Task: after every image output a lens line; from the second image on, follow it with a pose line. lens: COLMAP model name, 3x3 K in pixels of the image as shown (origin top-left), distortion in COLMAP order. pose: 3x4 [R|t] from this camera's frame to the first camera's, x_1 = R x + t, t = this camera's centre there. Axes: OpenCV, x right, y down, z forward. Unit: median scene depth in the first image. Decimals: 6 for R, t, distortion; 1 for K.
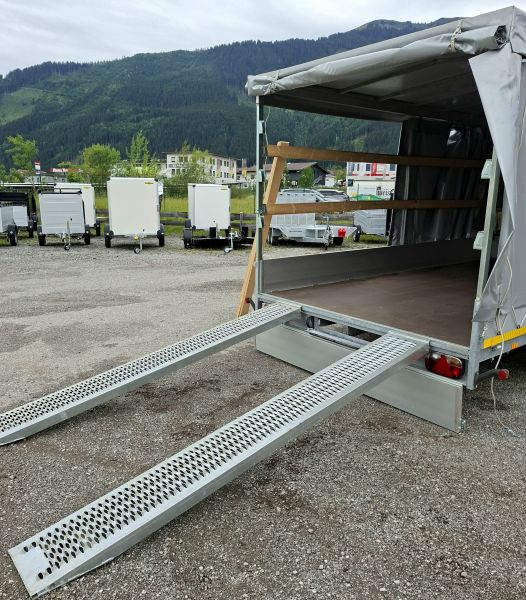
lens RADIAL K [[499.4, 0, 260.7], [0, 499.4, 301.1], [0, 0, 1]] dist [0.067041, -0.017264]
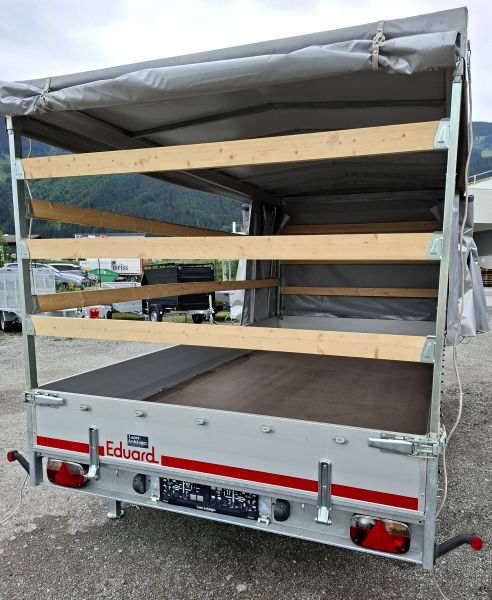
lens RADIAL K [[490.4, 0, 261.4], [0, 490.4, 327.8], [0, 0, 1]] dist [0.039969, 0.006836]
pose [[0.865740, -0.071464, 0.495365, -0.059693], [0.114729, 0.991735, -0.057436, -0.098470], [-0.487166, 0.106557, 0.866784, 0.390602]]
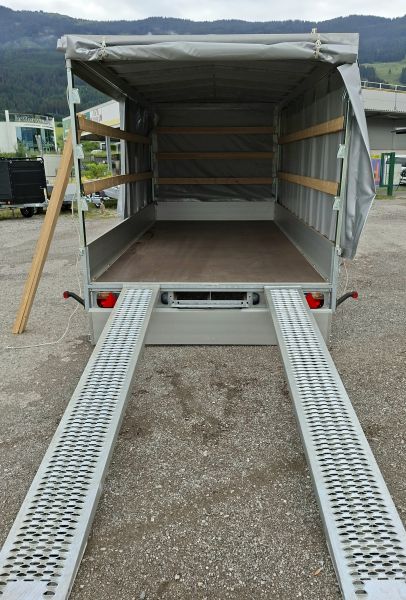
lens RADIAL K [[471.7, 0, 211.3], [0, 471.7, 278.4], [0, 0, 1]] dist [0.080459, -0.003691]
pose [[0.642814, -0.199349, 0.739628, -0.558745], [0.175762, 0.978168, 0.110886, -0.089843], [-0.745586, 0.058720, 0.663818, 0.299066]]
